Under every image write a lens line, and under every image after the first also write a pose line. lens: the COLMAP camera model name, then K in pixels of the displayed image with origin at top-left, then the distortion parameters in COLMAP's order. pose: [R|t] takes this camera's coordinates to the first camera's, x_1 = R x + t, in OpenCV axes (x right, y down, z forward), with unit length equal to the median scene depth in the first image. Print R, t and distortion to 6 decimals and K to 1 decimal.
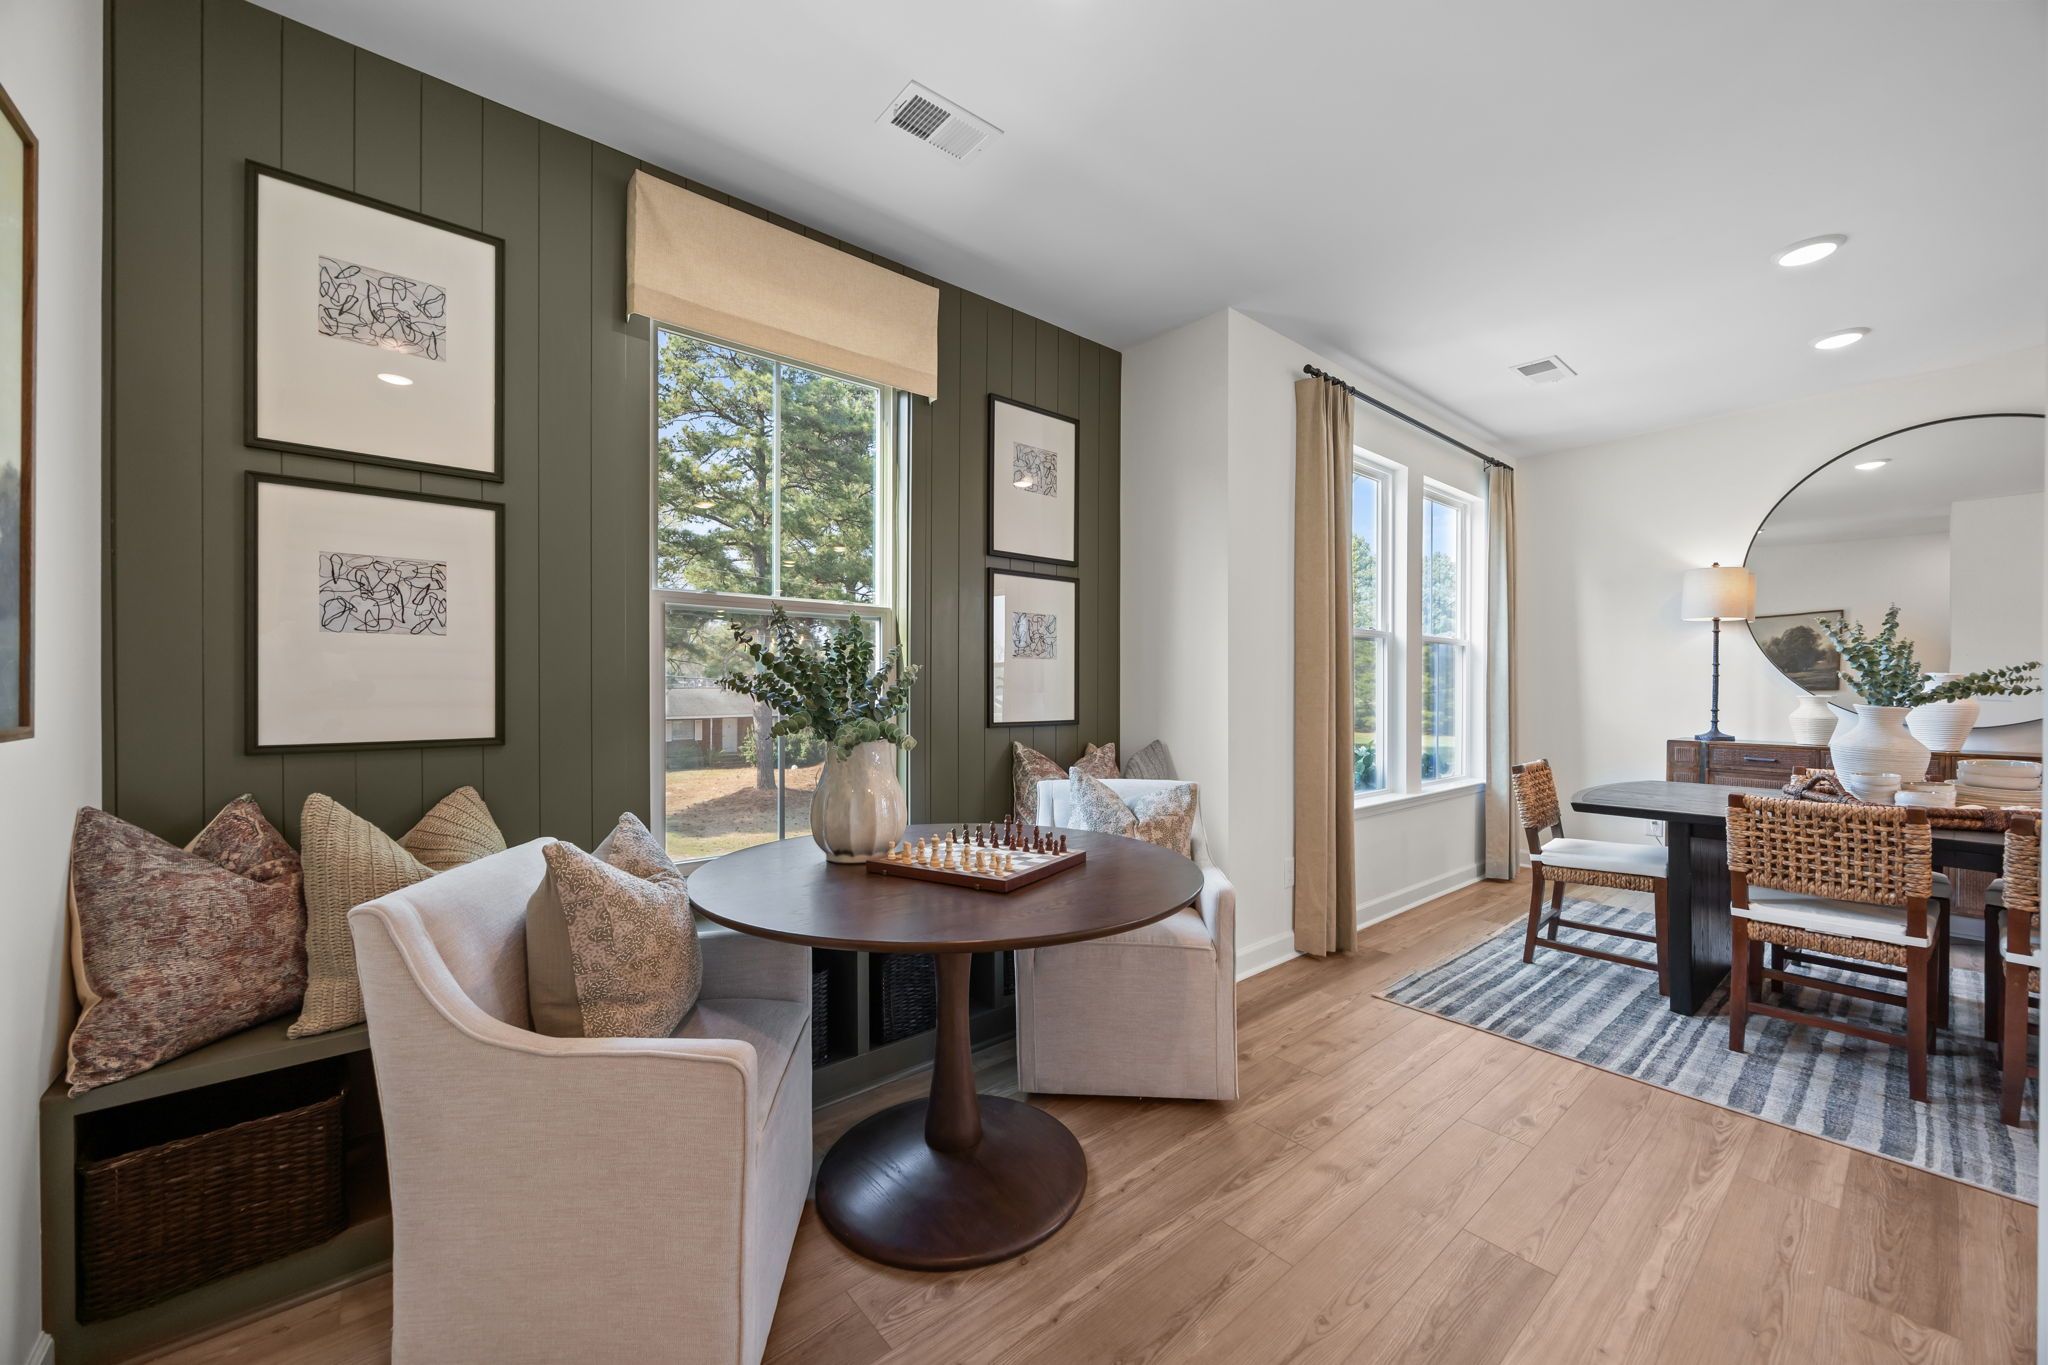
lens RADIAL K [[786.5, 0, 1018.9], [0, 786.5, 685.2], [0, 0, 1]] dist [-0.004088, -0.000401]
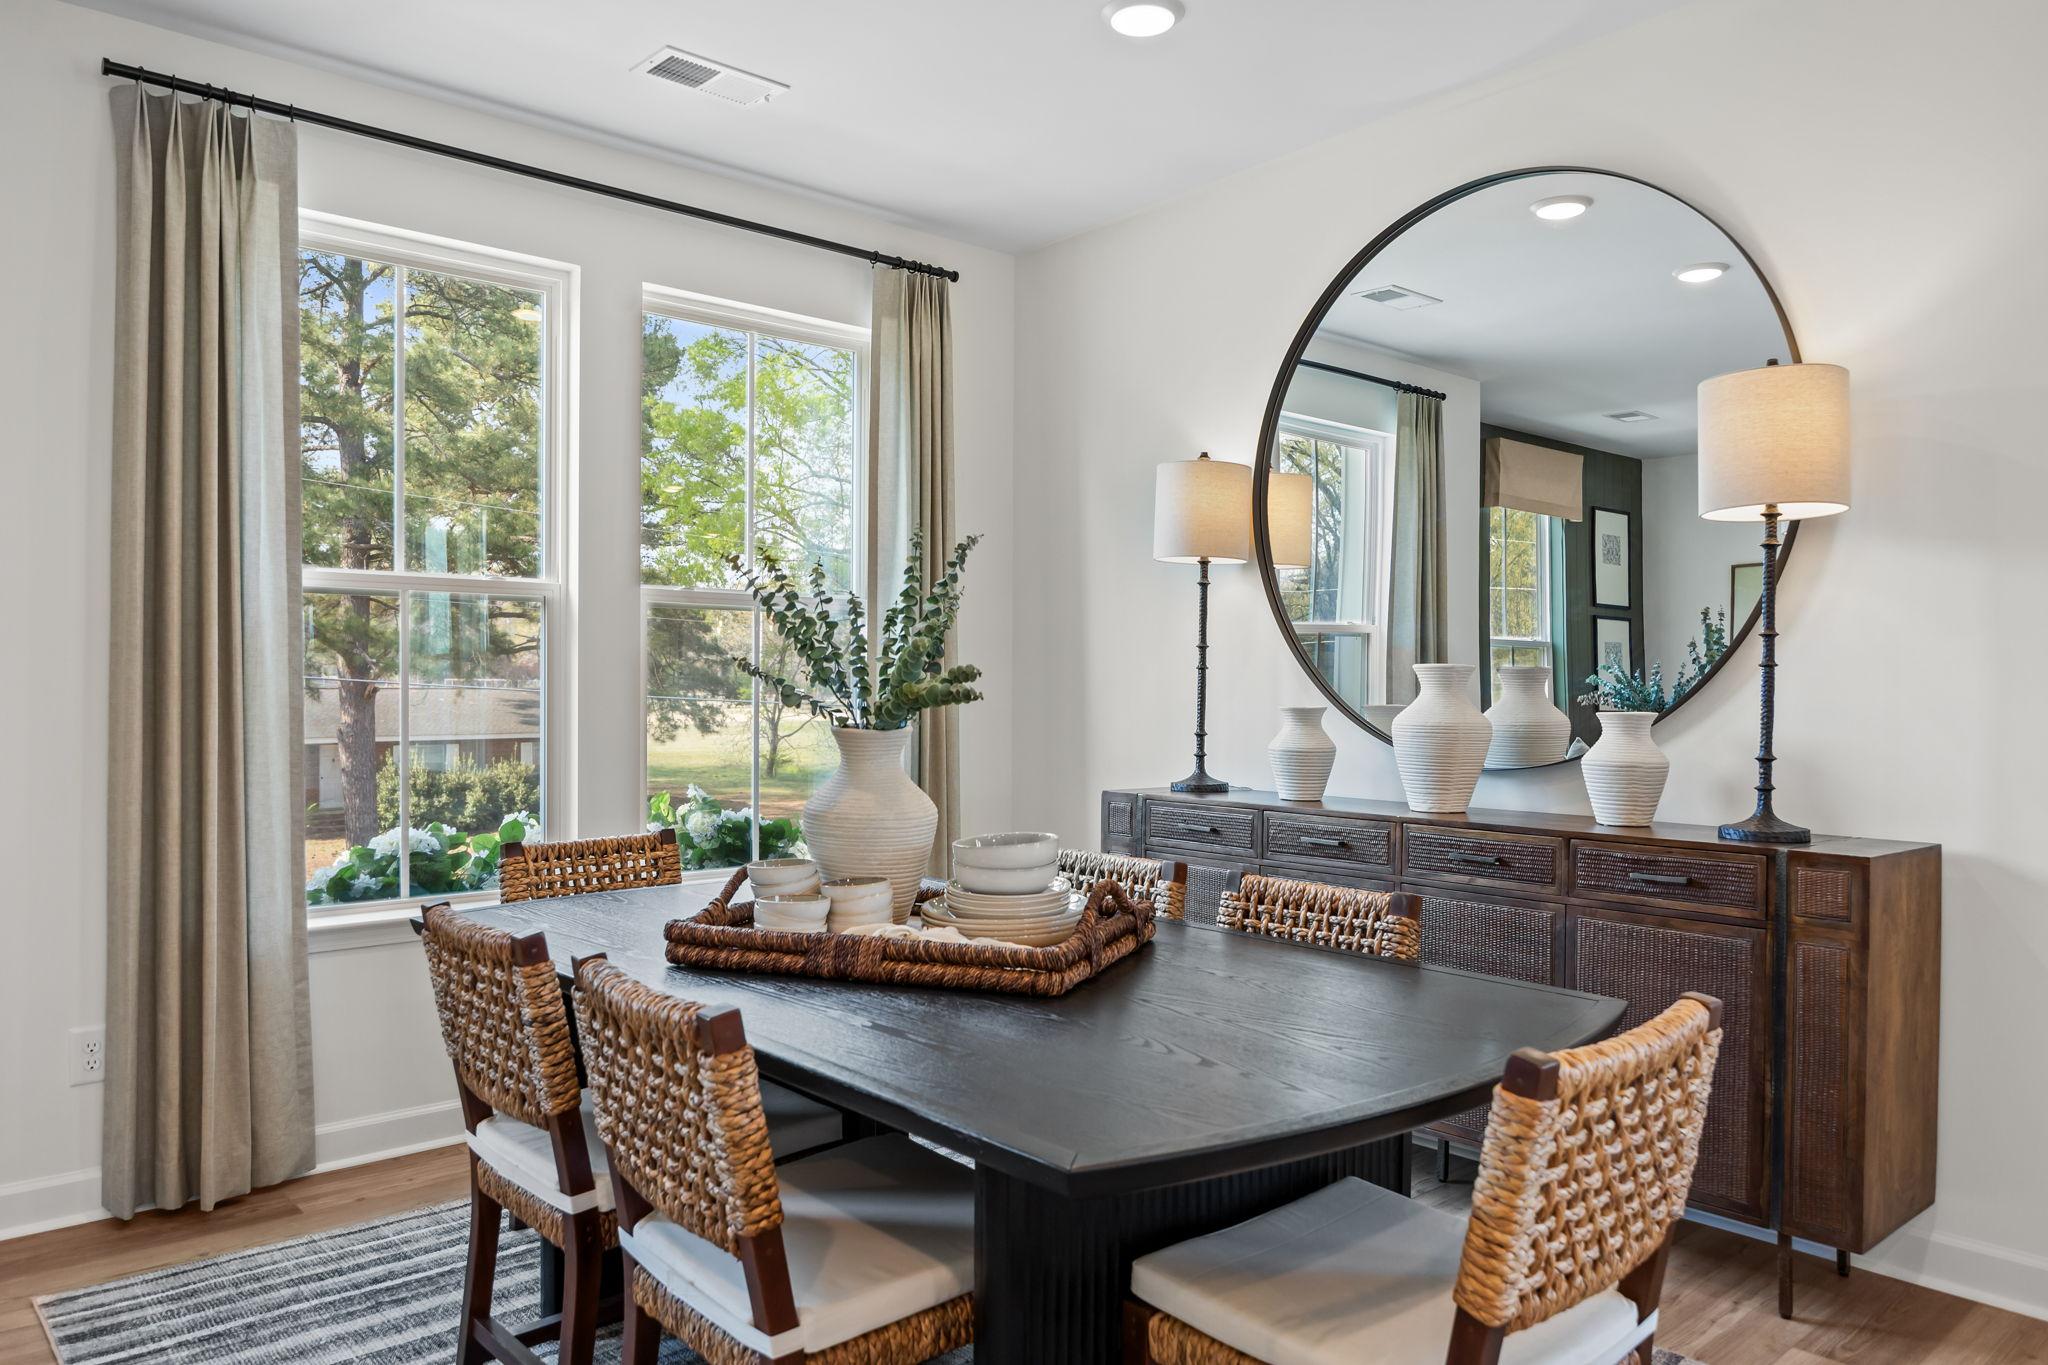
lens RADIAL K [[1437.9, 0, 1027.4], [0, 1437.9, 681.7], [0, 0, 1]] dist [0.000933, 0.007596]
pose [[0.999798, -0.000126, 0.020095, 0.938783], [0.000132, 1.000000, -0.000295, -0.003264], [-0.020095, 0.000298, 0.999798, 0.051021]]
